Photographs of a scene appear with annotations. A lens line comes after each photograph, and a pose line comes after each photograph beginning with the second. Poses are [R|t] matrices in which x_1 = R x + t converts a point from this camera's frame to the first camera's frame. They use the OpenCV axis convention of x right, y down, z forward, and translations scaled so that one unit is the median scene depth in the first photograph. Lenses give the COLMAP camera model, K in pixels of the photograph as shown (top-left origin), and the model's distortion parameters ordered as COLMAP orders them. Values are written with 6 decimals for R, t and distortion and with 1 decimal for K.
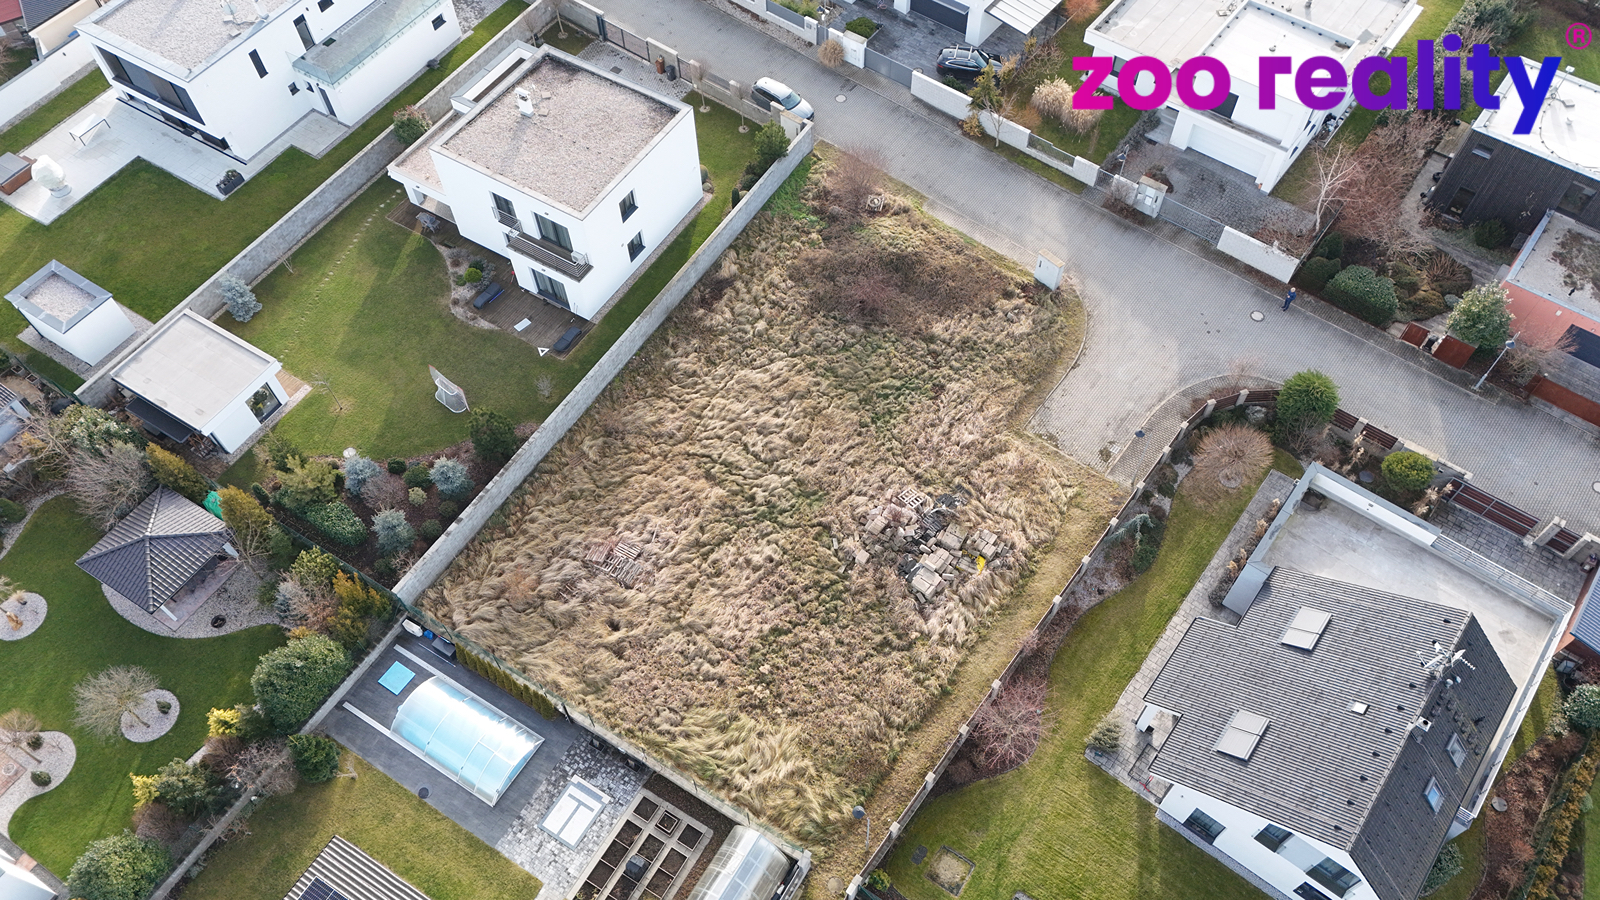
lens RADIAL K [[1174.7, 0, 801.0], [0, 1174.7, 450.5], [0, 0, 1]] dist [0.066449, -0.068550]
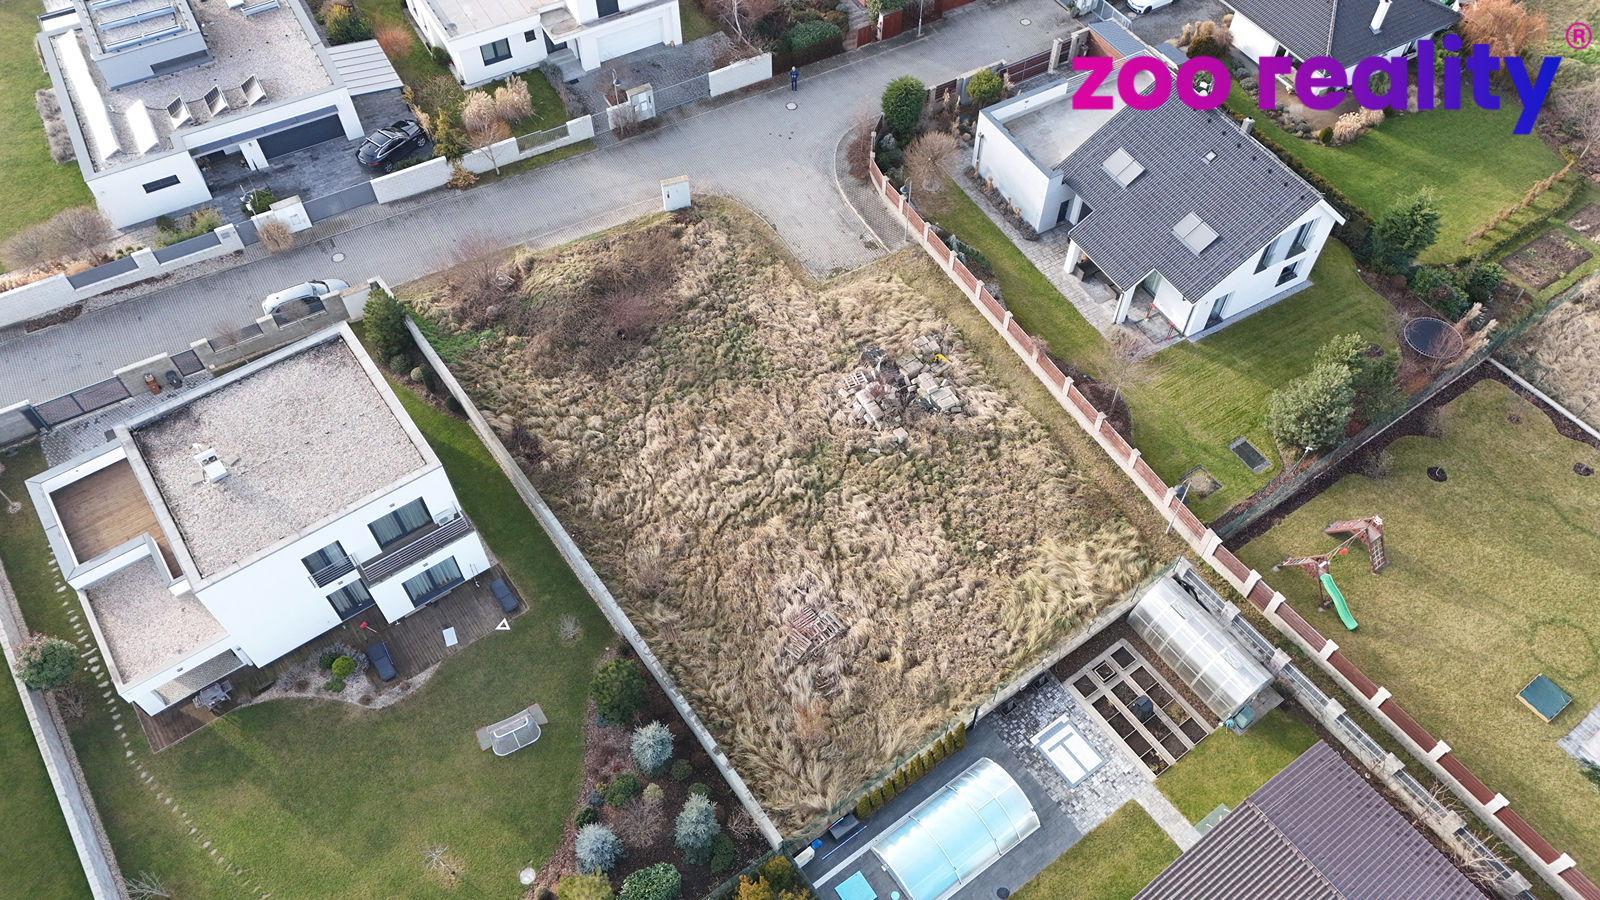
lens RADIAL K [[1174.7, 0, 810.4], [0, 1174.7, 451.5], [0, 0, 1]] dist [0.066449, -0.068550]
pose [[0.379262, -0.738430, 0.557567, -0.534482], [0.766619, 0.588195, 0.257532, -0.214657], [-0.518128, 0.329770, 0.789174, 0.217735]]
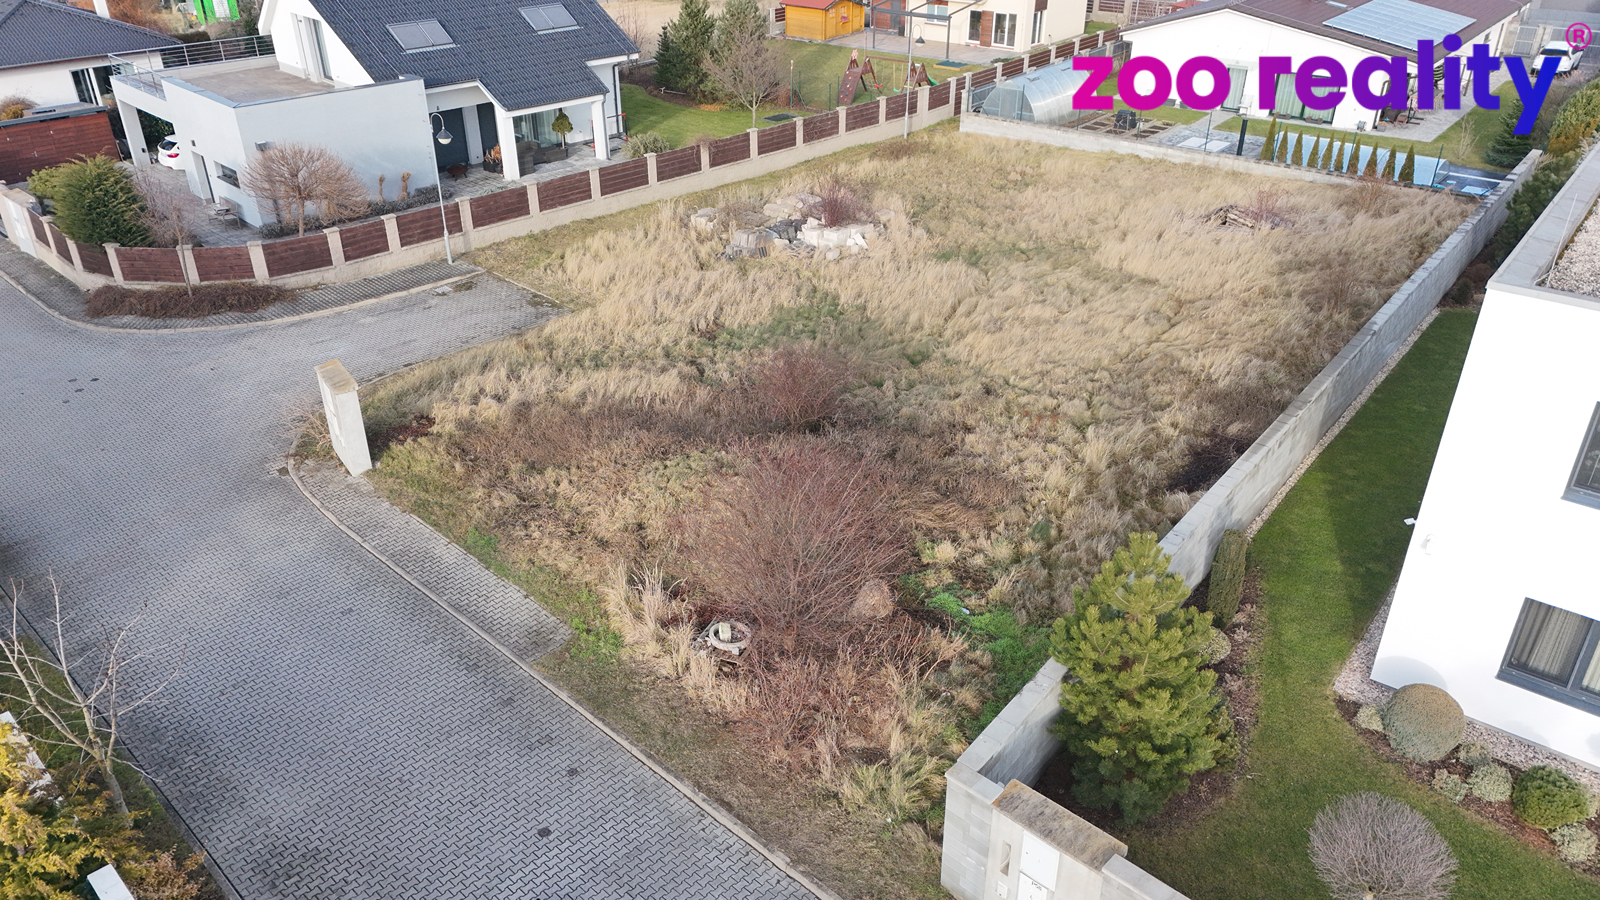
lens RADIAL K [[1174.7, 0, 804.2], [0, 1174.7, 447.5], [0, 0, 1]] dist [0.066449, -0.068550]
pose [[-0.993512, -0.042011, 0.105686, 0.018596], [0.101950, 0.082864, 0.991332, -0.575719], [-0.050404, 0.995675, -0.078043, 1.132006]]
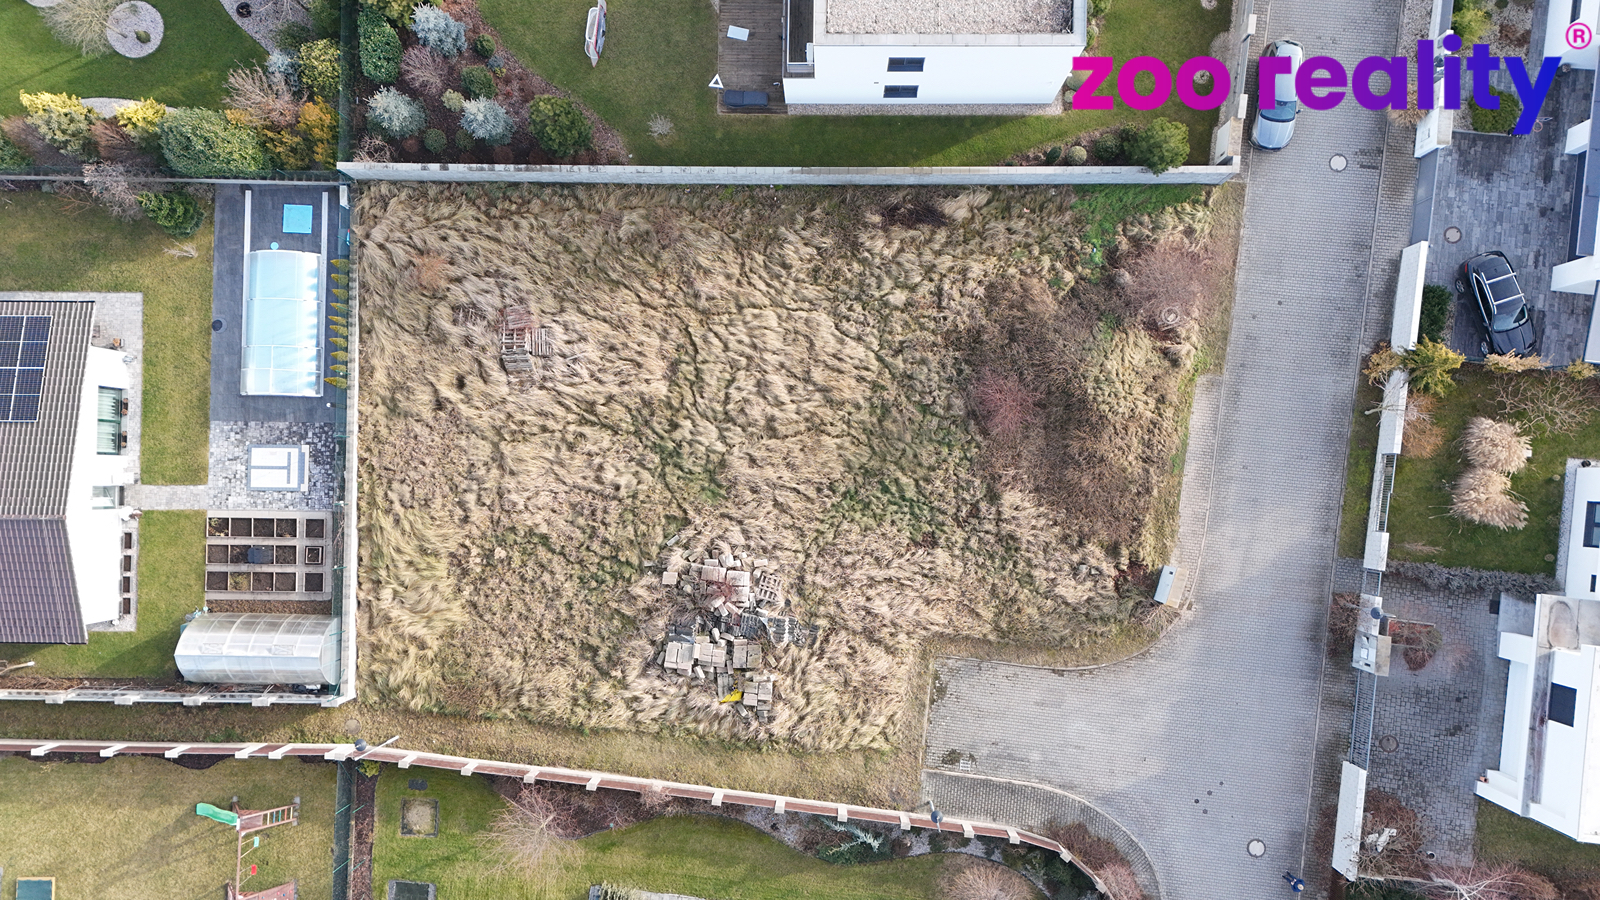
lens RADIAL K [[1174.7, 0, 802.9], [0, 1174.7, 446.0], [0, 0, 1]] dist [0.066449, -0.068550]
pose [[0.515877, 0.856398, -0.021304, 0.035814], [-0.705378, 0.438756, 0.556718, -0.482425], [0.486119, -0.272171, 0.830428, 0.327854]]
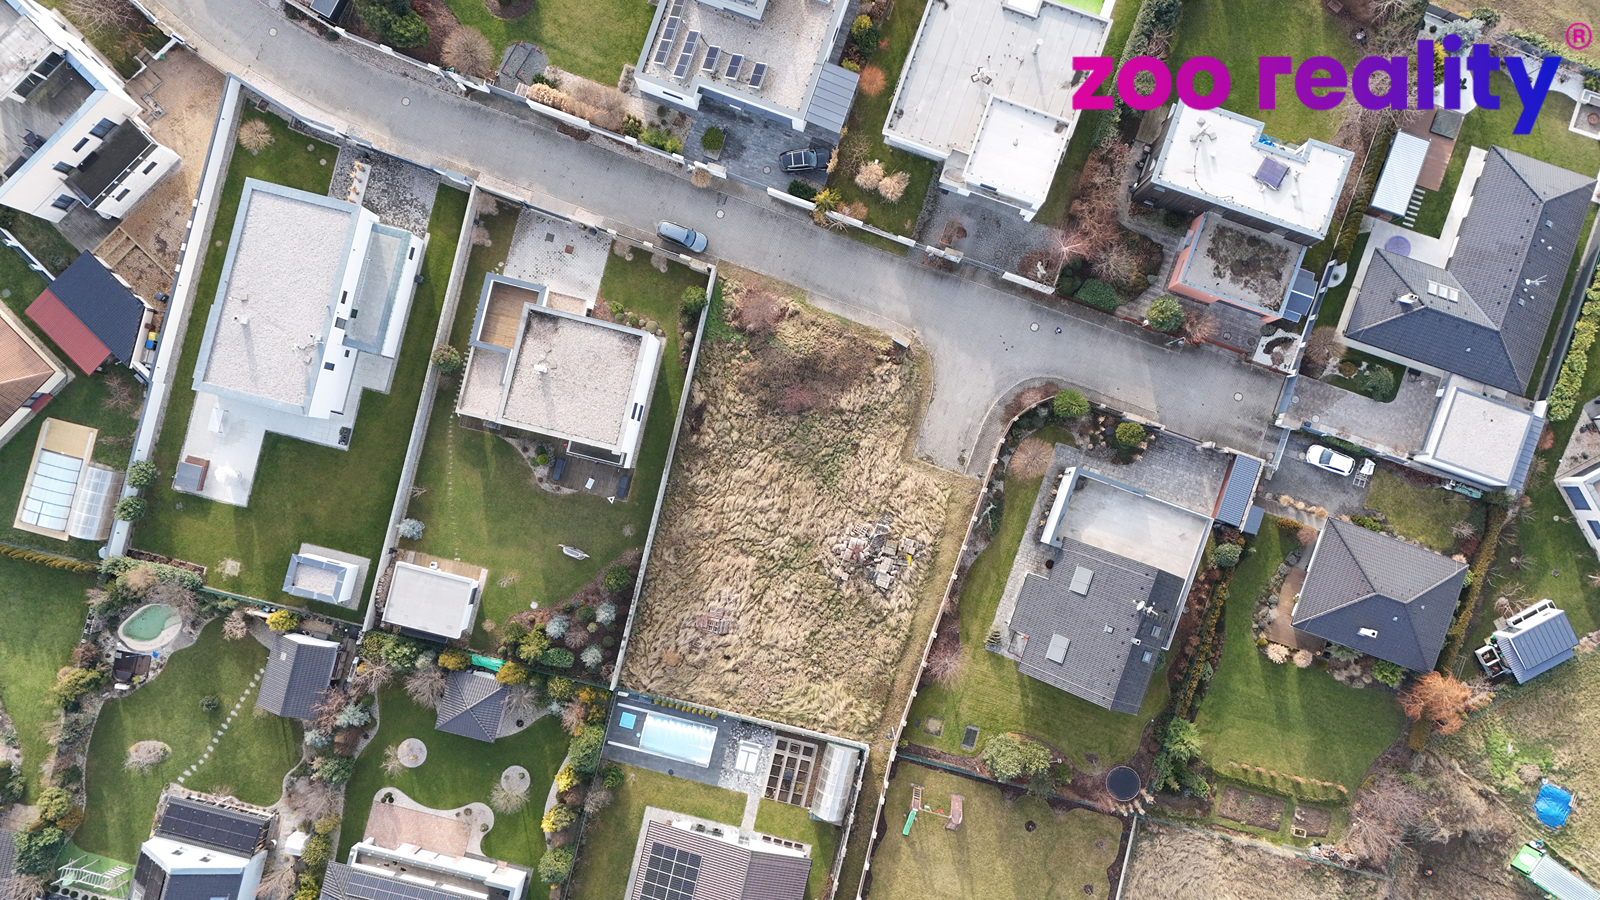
lens RADIAL K [[1174.7, 0, 797.6], [0, 1174.7, 442.9], [0, 0, 1]] dist [0.066449, -0.068550]
pose [[0.950027, -0.311967, 0.011218, 0.025933], [0.259514, 0.809243, 0.527046, -0.966296], [-0.173499, -0.497797, 0.849763, -0.368662]]
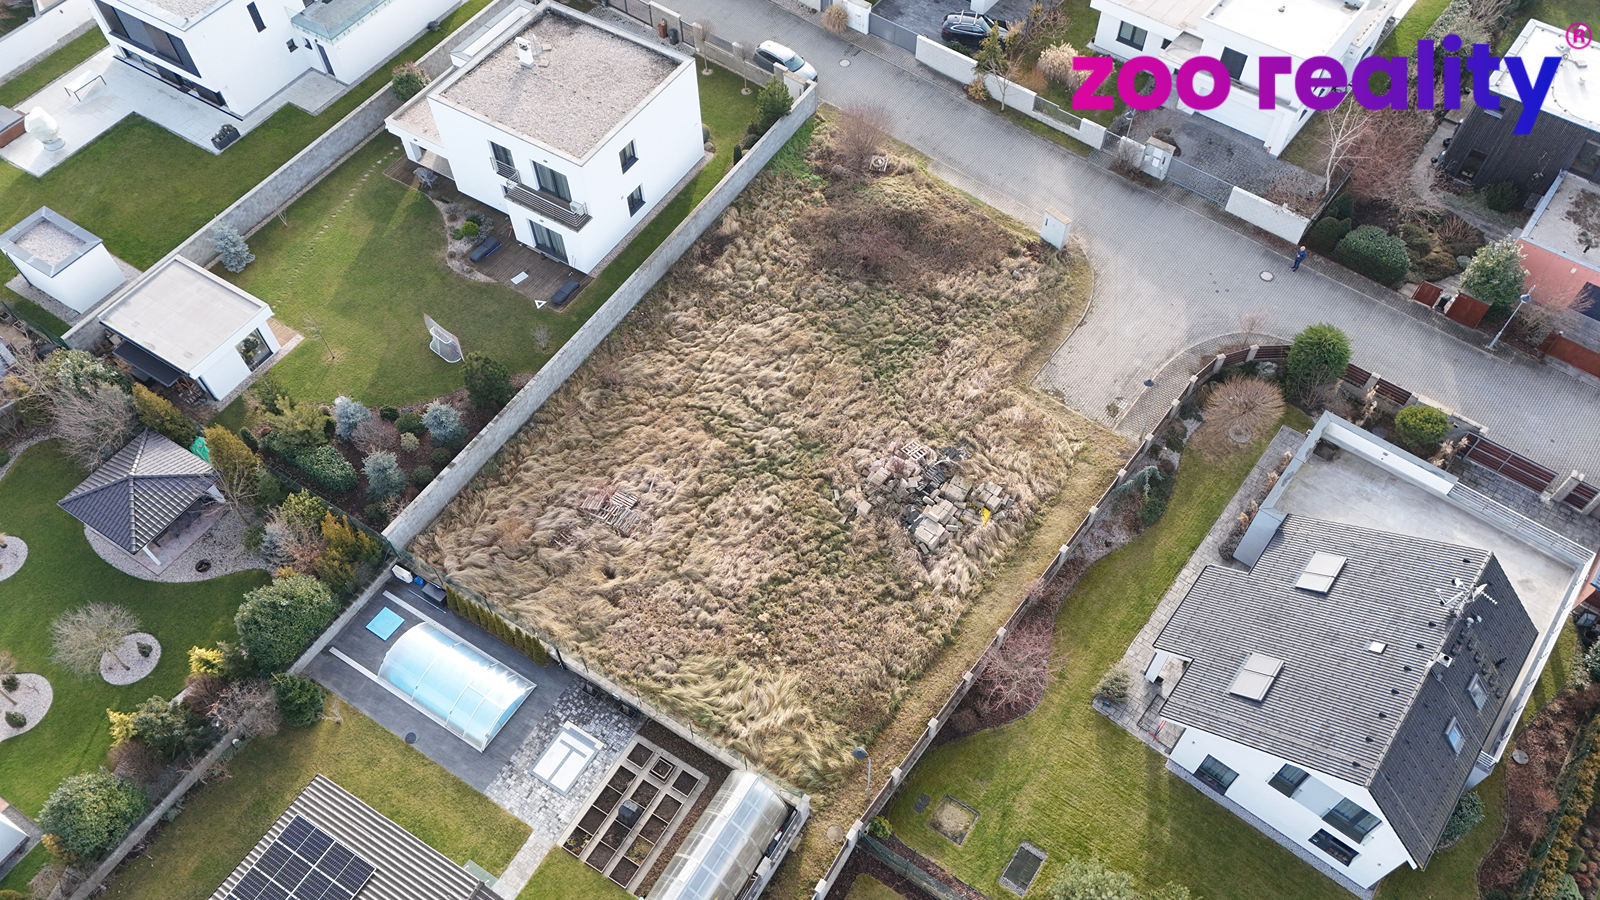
lens RADIAL K [[1174.7, 0, 800.7], [0, 1174.7, 452.4], [0, 0, 1]] dist [0.066449, -0.068550]
pose [[0.999968, 0.007989, 0.000947, -0.001838], [-0.007964, 0.999692, -0.023492, 0.064314], [-0.001135, 0.023484, 0.999724, 0.021342]]
